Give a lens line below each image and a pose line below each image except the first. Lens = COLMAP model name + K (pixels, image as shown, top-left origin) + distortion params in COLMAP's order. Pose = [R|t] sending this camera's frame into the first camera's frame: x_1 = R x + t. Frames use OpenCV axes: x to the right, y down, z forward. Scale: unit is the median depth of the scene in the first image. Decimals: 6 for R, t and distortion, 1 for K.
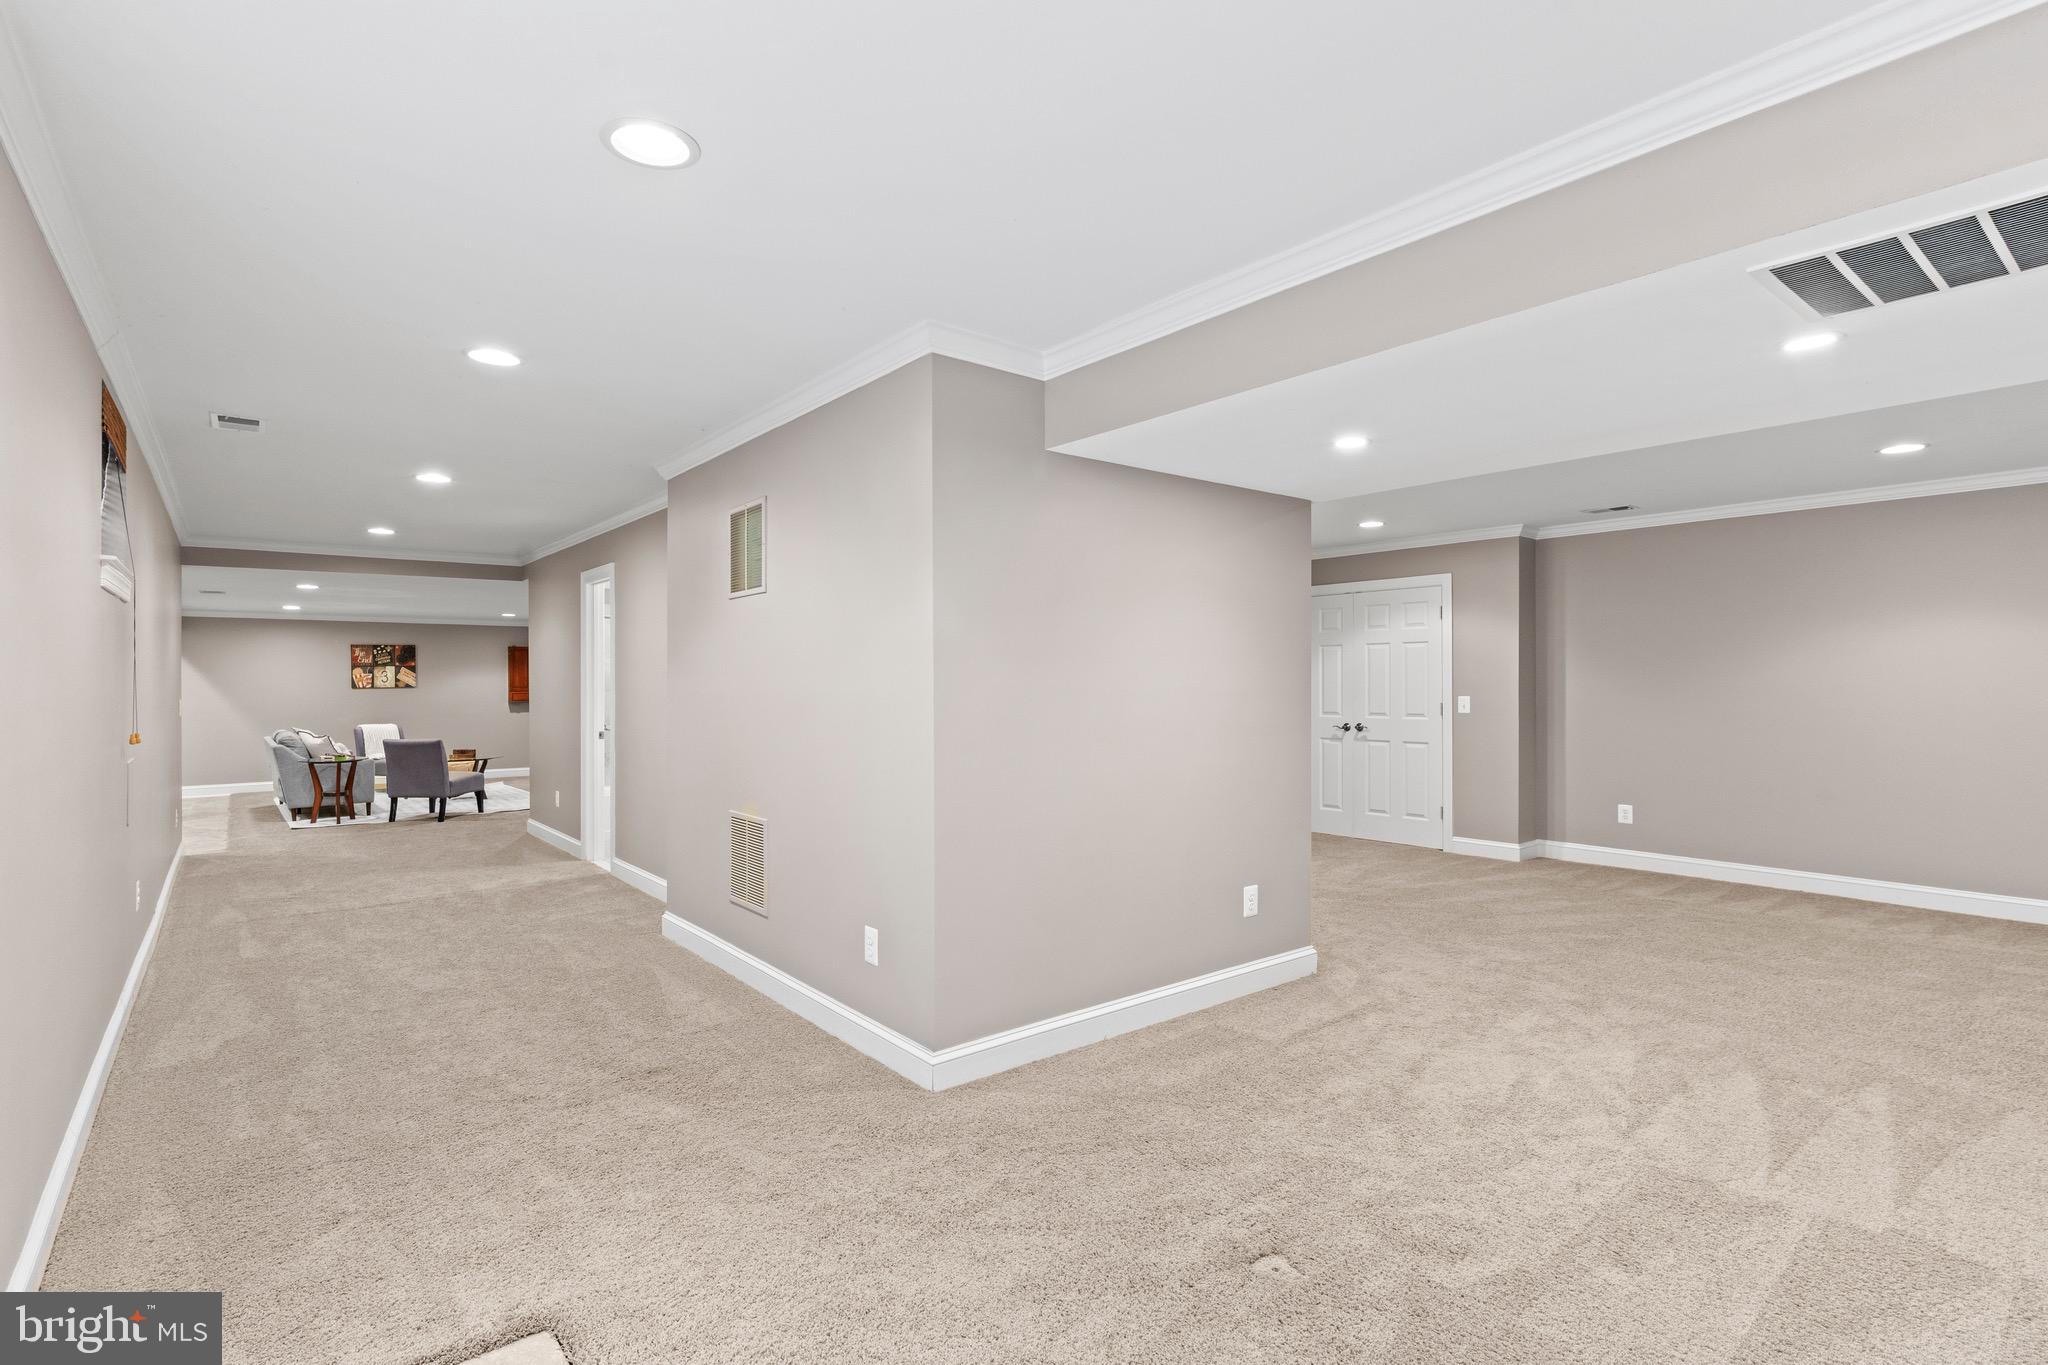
lens RADIAL K [[981.8, 0, 1022.2], [0, 981.8, 683.0], [0, 0, 1]] dist [0.003947, 0.000880]
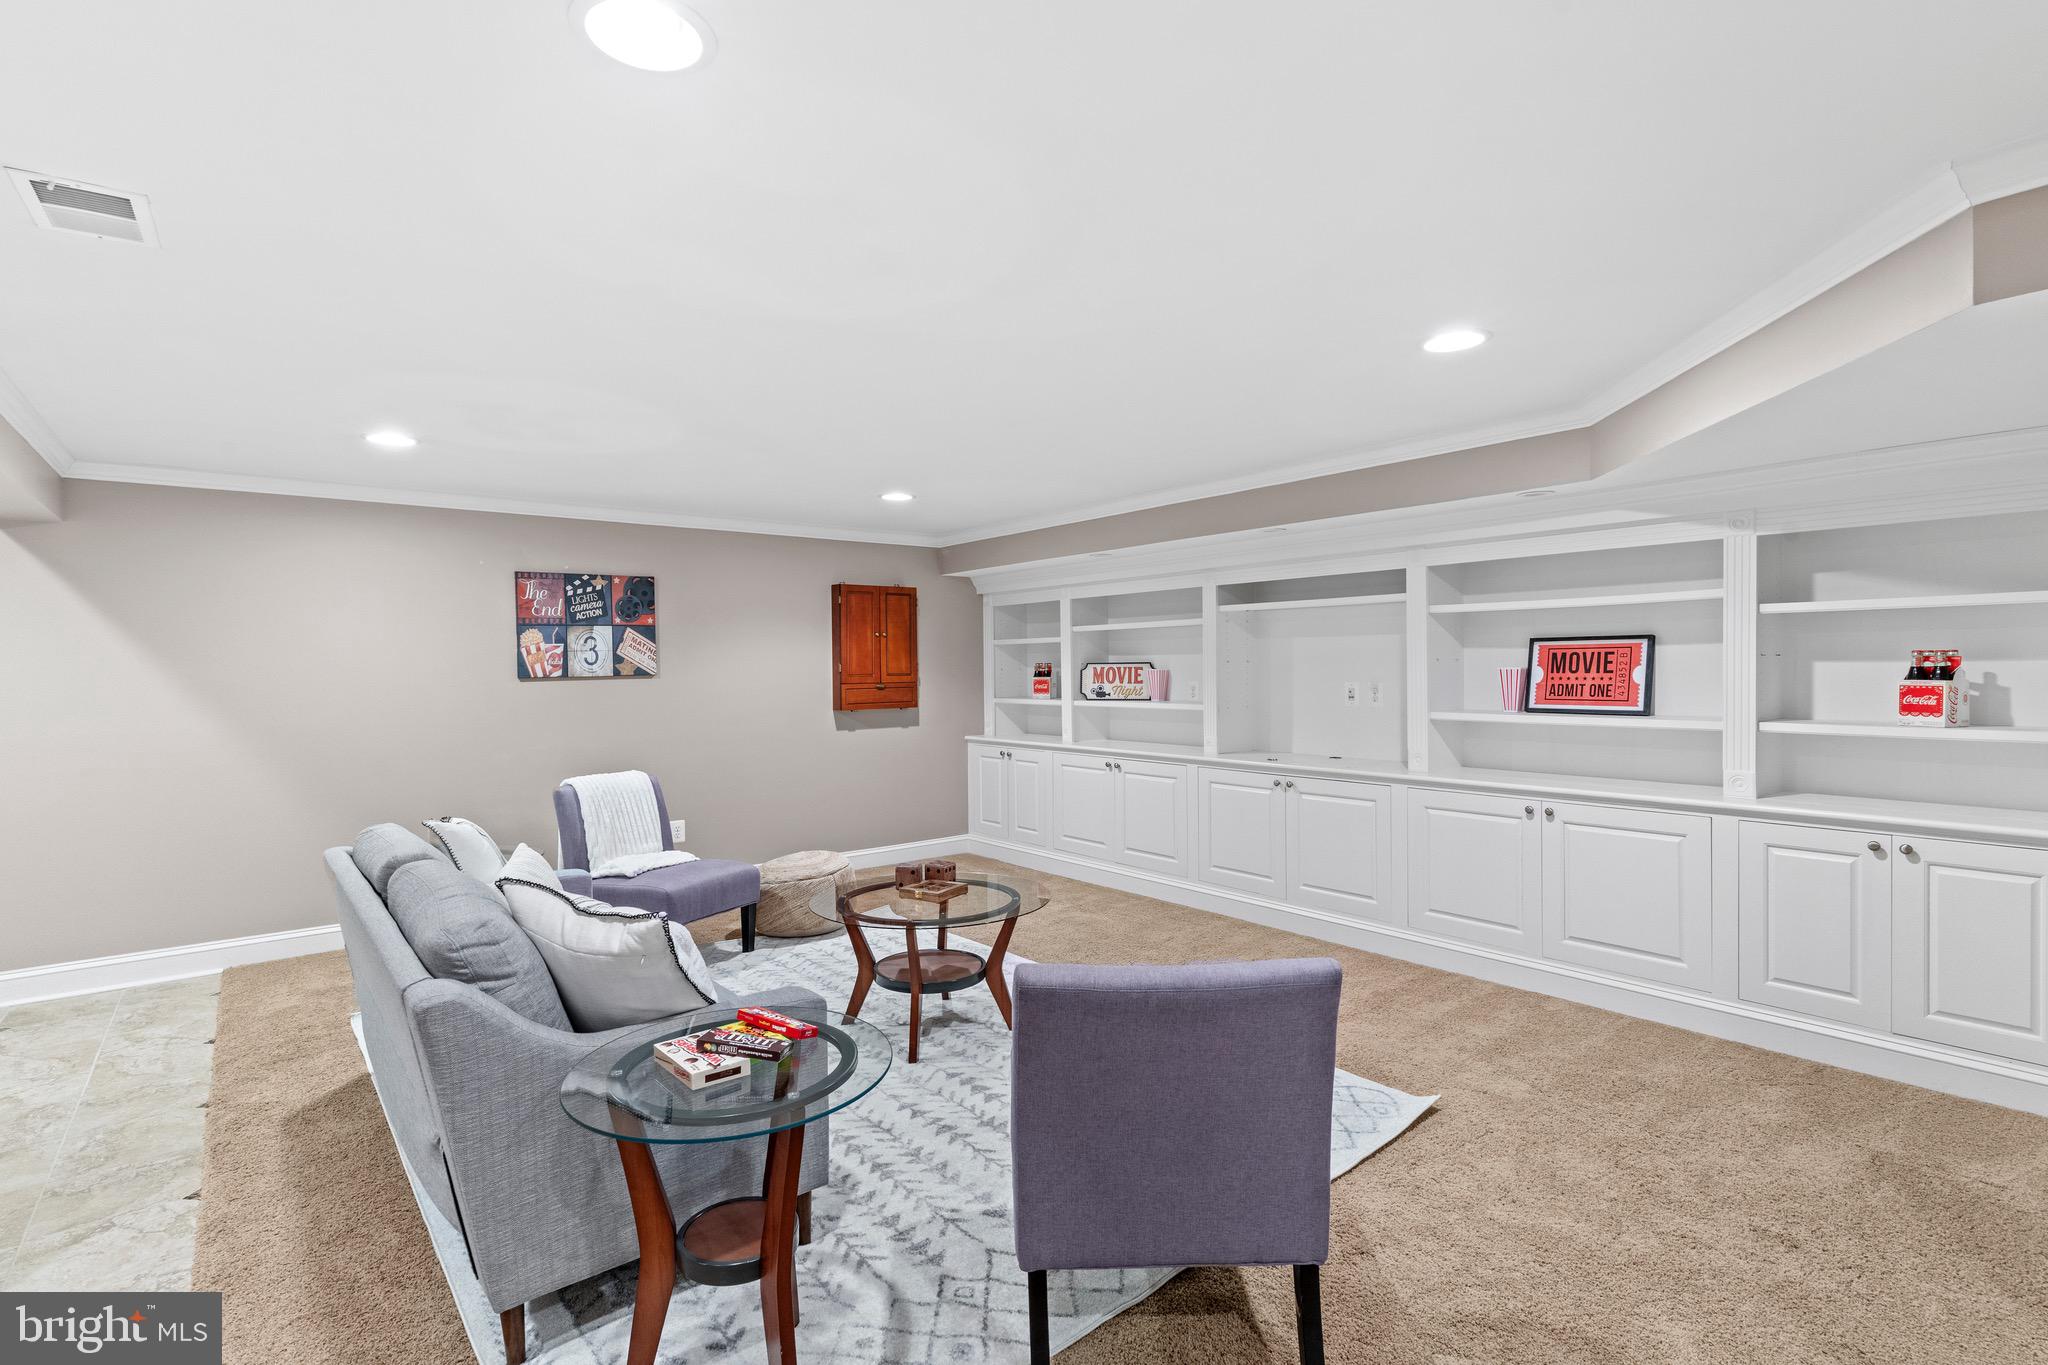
lens RADIAL K [[981.8, 0, 1025.1], [0, 981.8, 680.2], [0, 0, 1]] dist [0.003947, 0.000880]
pose [[0.999947, -0.004478, -0.009261, -0.460040], [0.004618, 0.999874, 0.015208, 0.000714], [0.009192, -0.015250, 0.999841, 0.583468]]
